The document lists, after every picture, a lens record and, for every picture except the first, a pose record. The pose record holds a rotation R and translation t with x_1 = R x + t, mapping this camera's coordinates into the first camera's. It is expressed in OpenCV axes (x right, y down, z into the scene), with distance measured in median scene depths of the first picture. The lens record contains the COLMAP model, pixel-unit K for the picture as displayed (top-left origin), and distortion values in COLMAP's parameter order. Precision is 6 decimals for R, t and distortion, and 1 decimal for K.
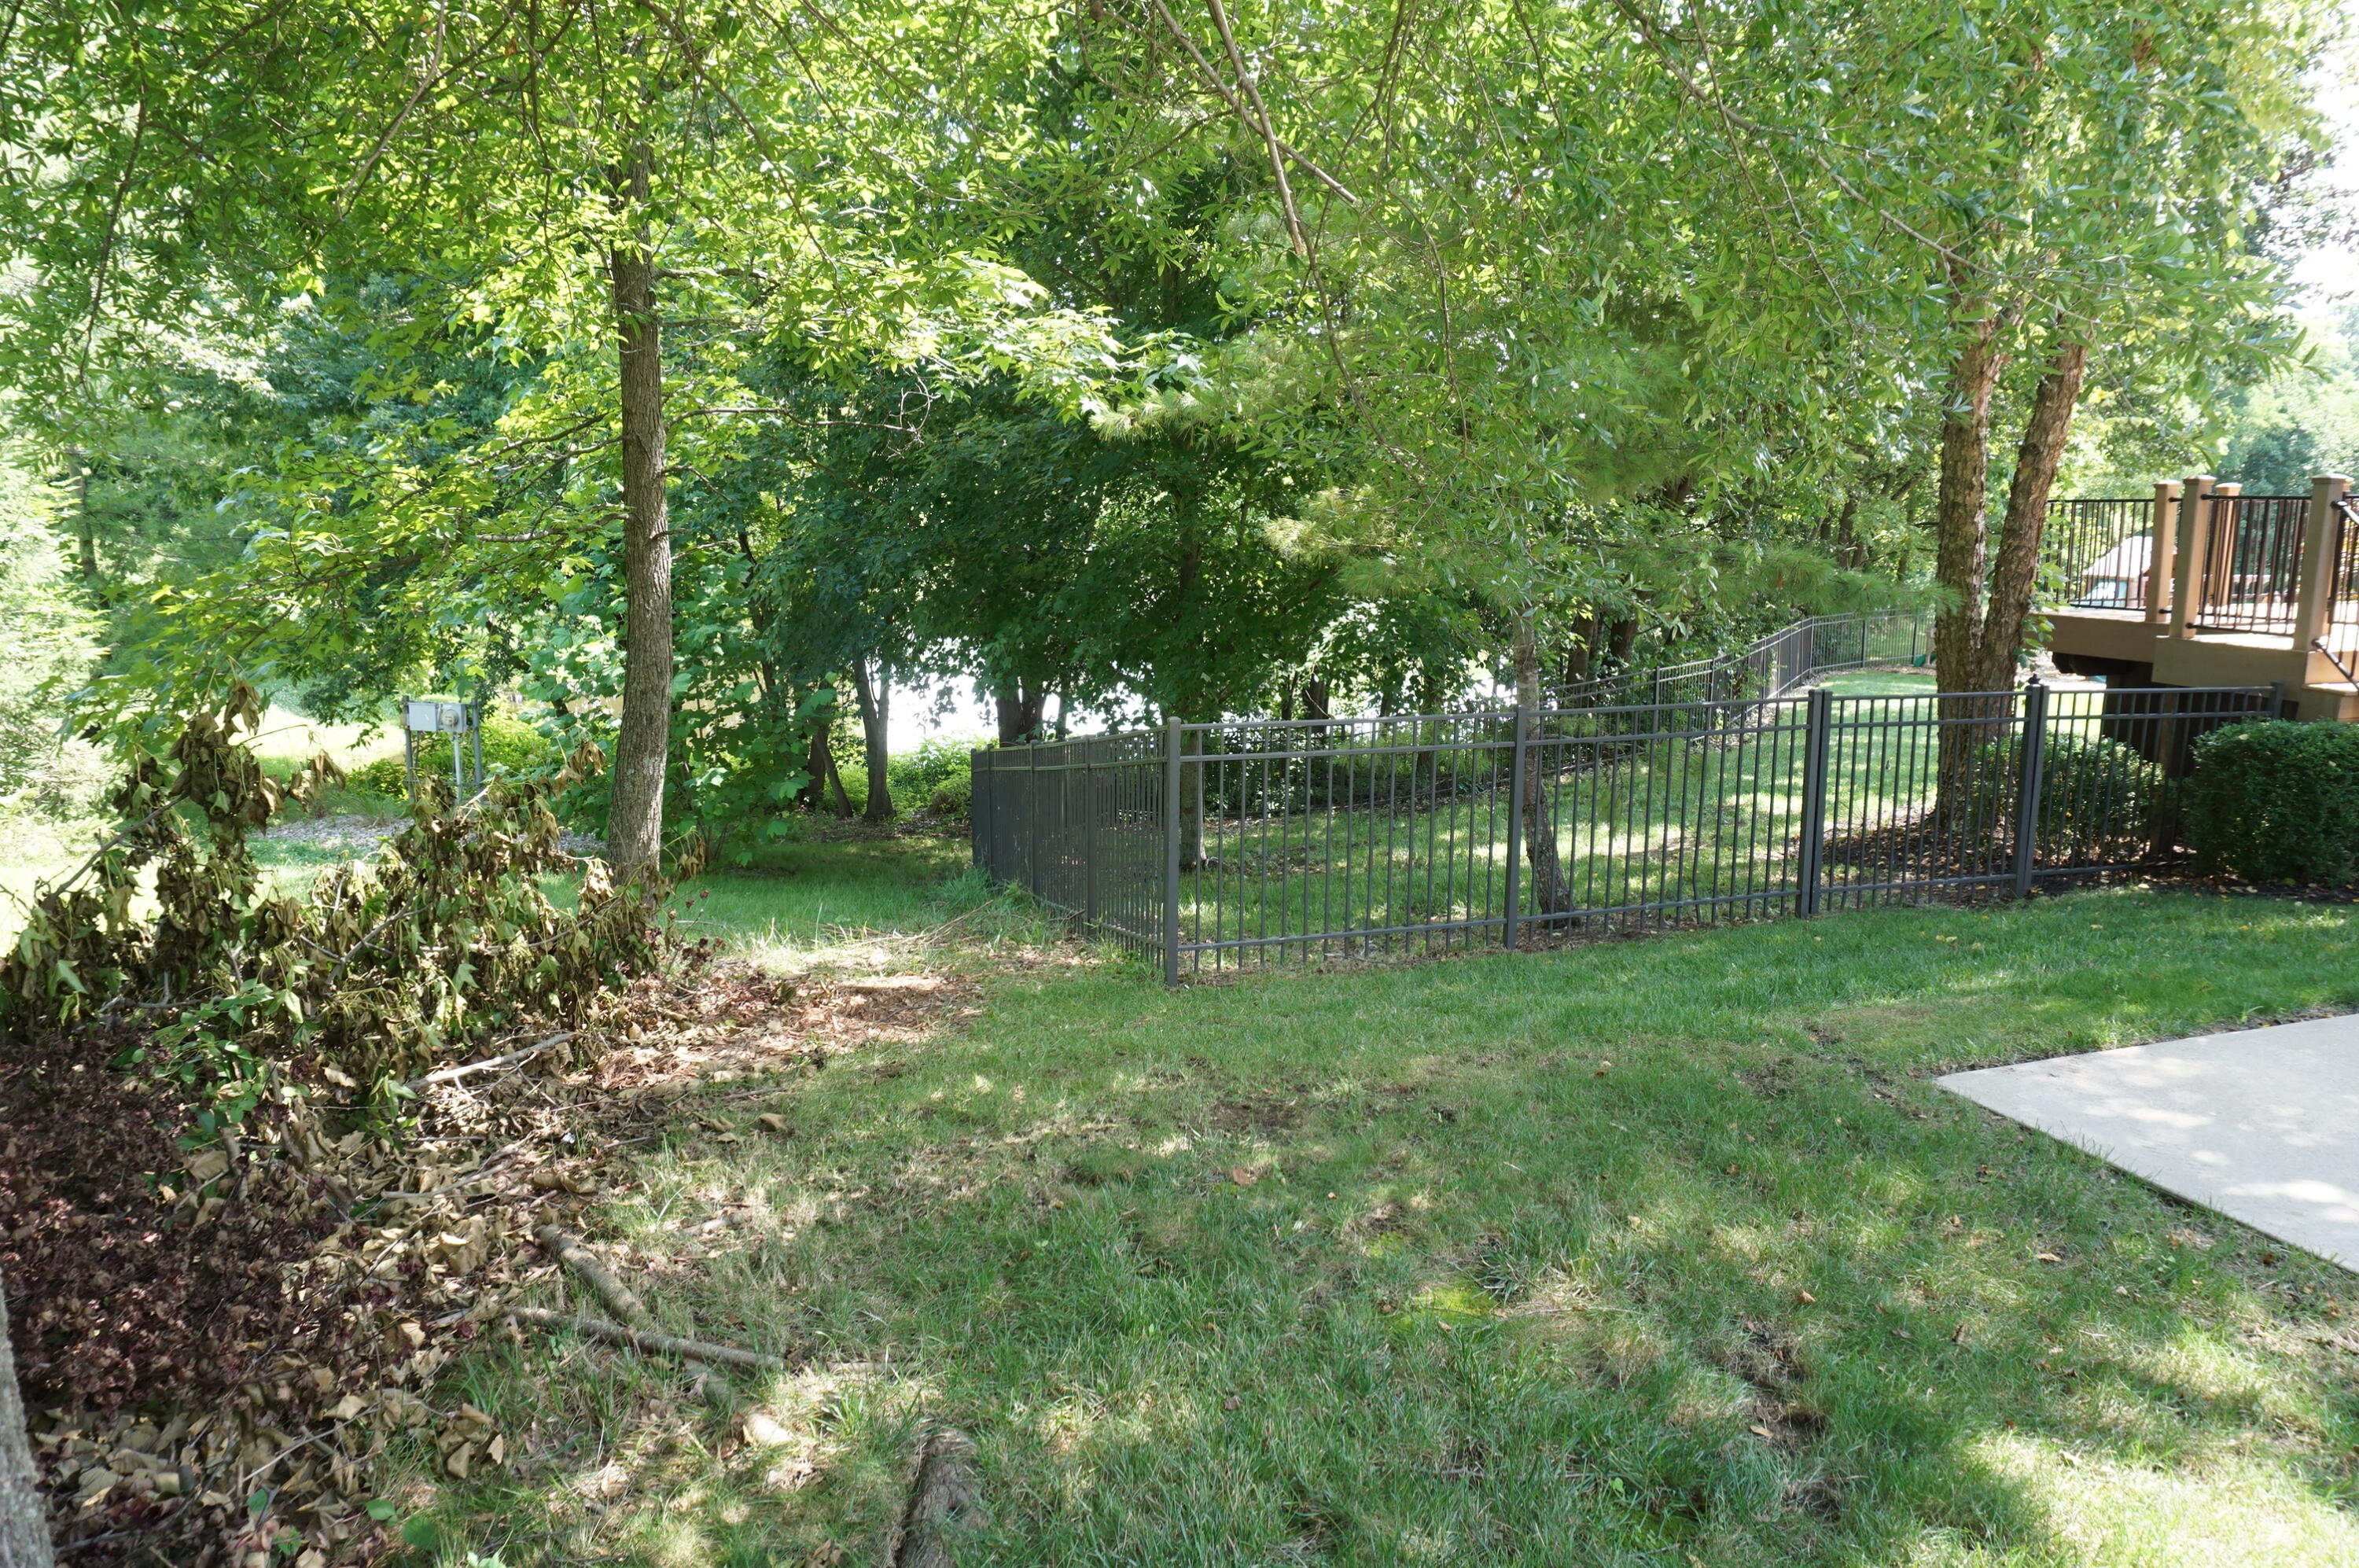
lens RADIAL K [[1582.0, 0, 1170.6], [0, 1582.0, 778.6], [0, 0, 1]] dist [-0.062200, 0.025021]
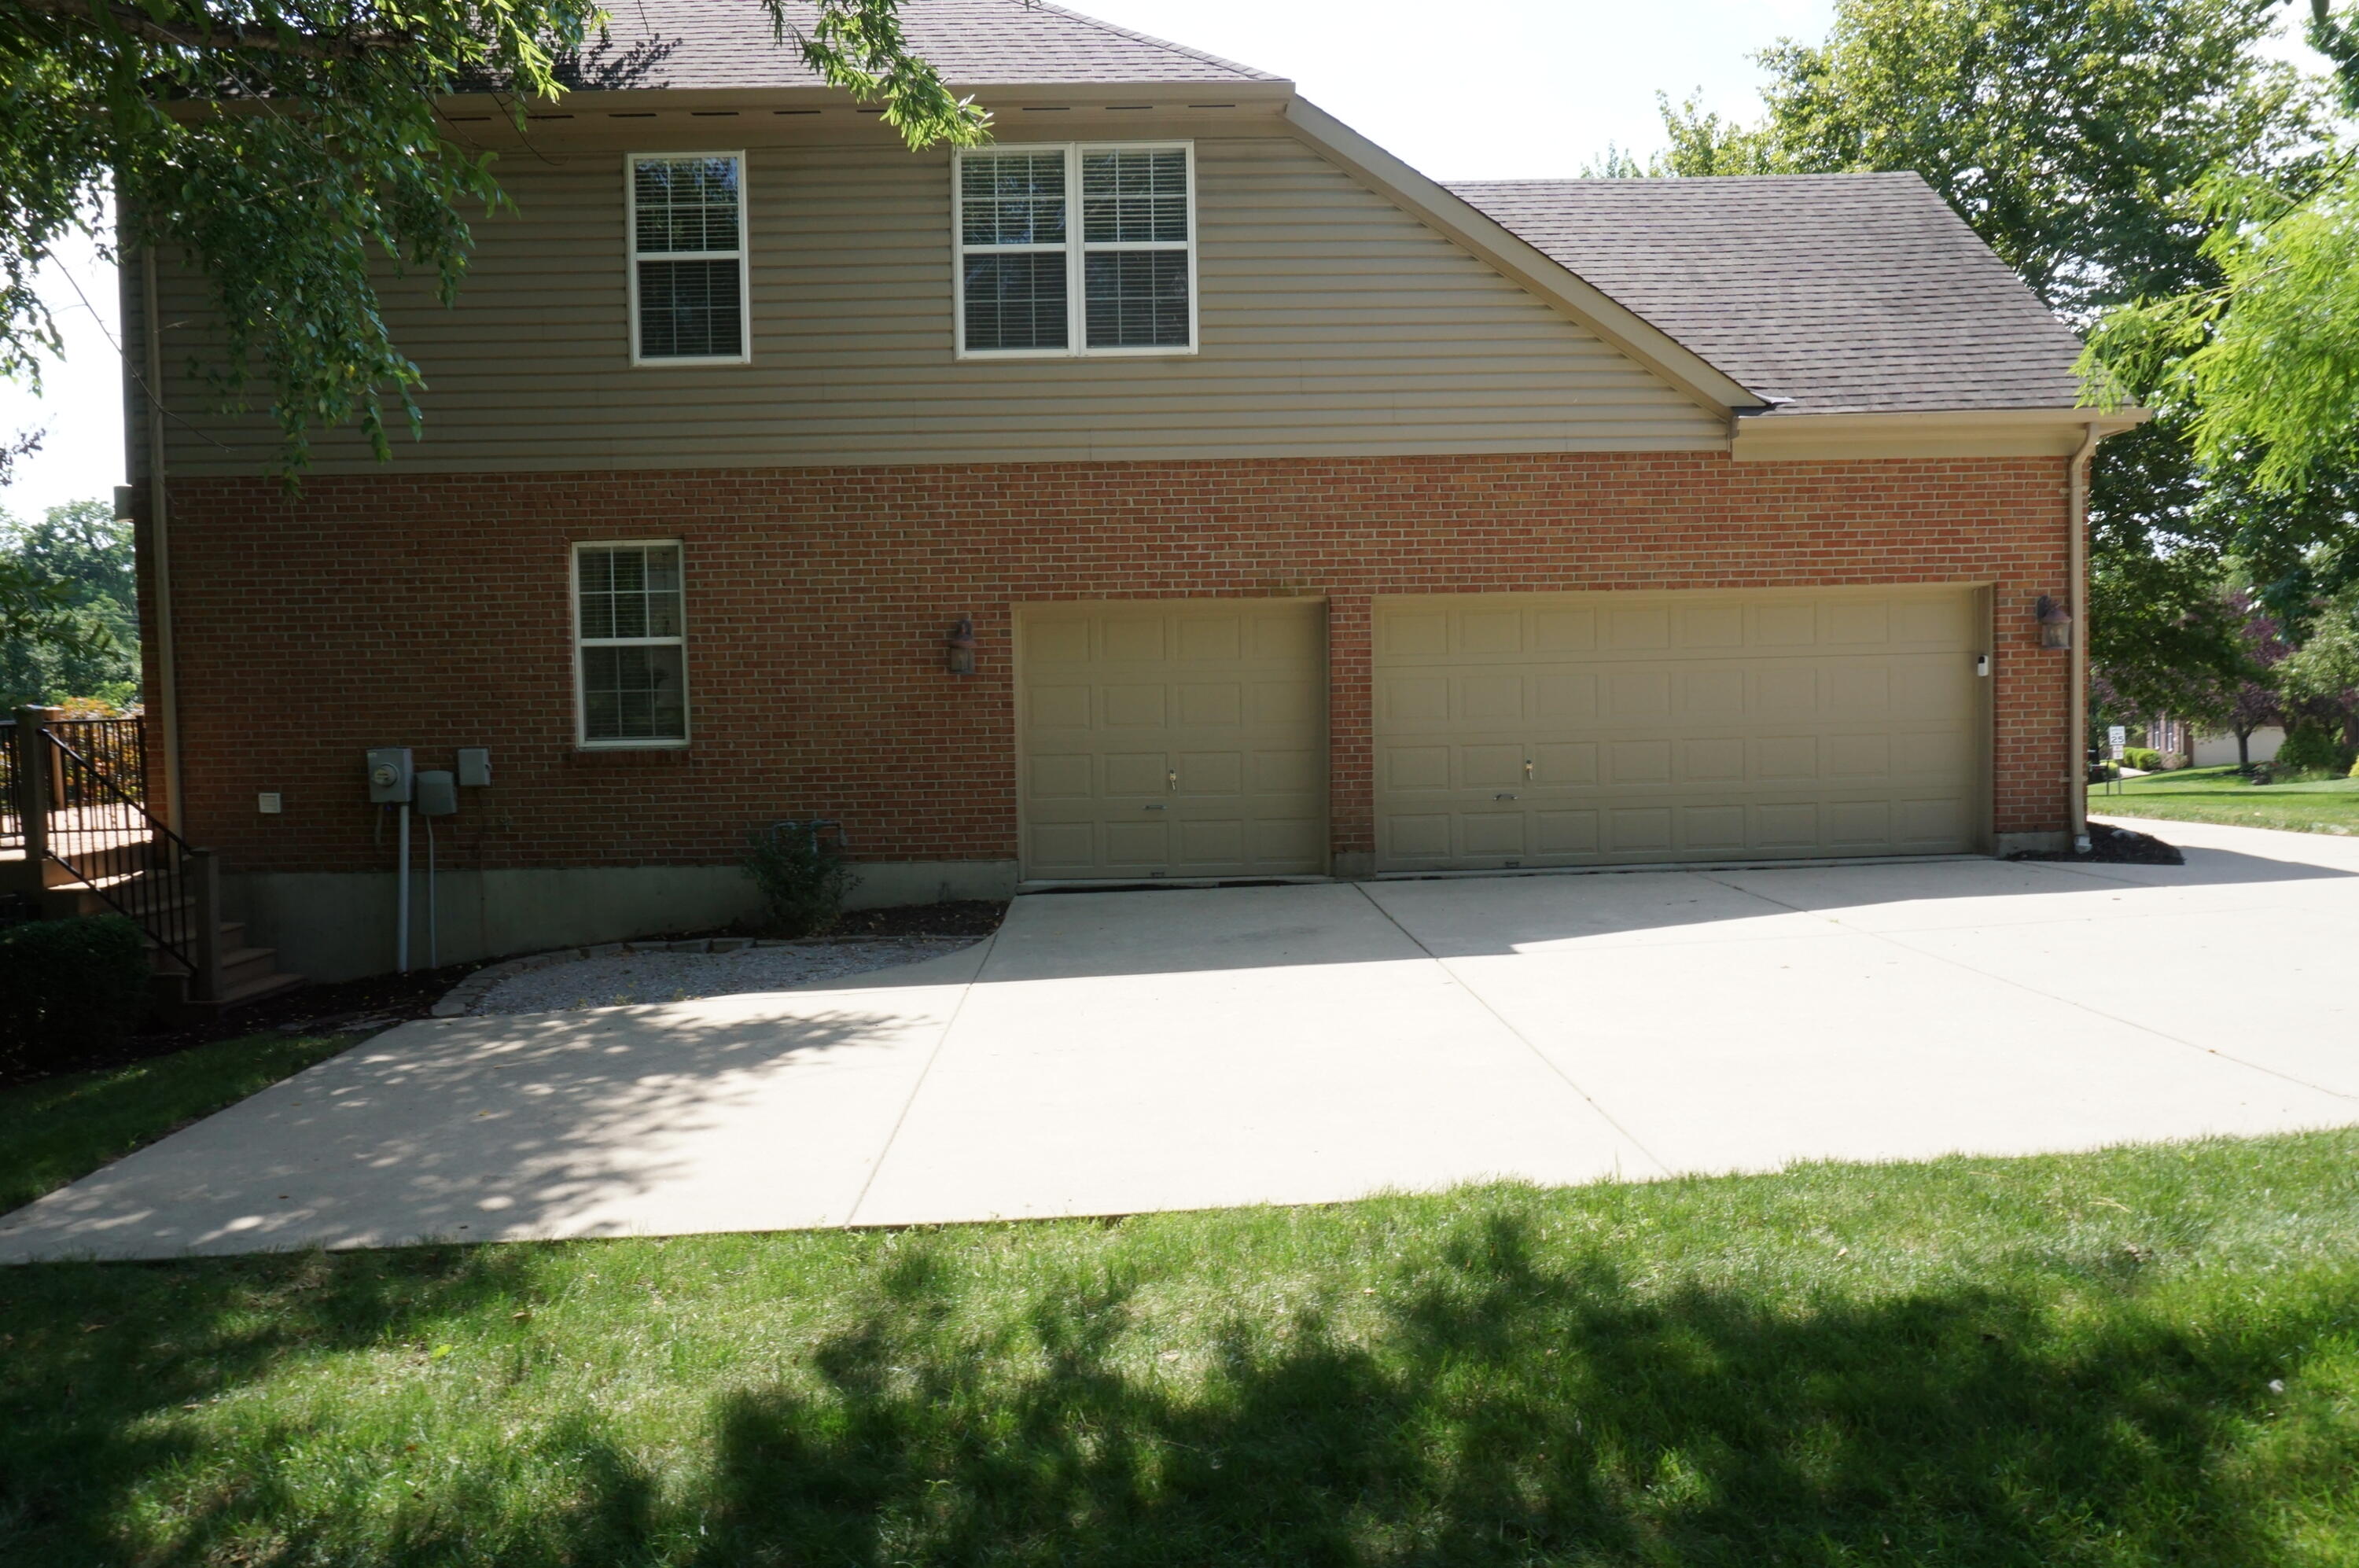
lens RADIAL K [[1582.0, 0, 1175.9], [0, 1582.0, 781.1], [0, 0, 1]] dist [-0.062200, 0.025021]
pose [[0.253734, -0.065069, 0.965083, -0.298032], [0.190977, 0.981465, 0.015963, 0.005145], [-0.948234, 0.180259, 0.261457, -0.206615]]
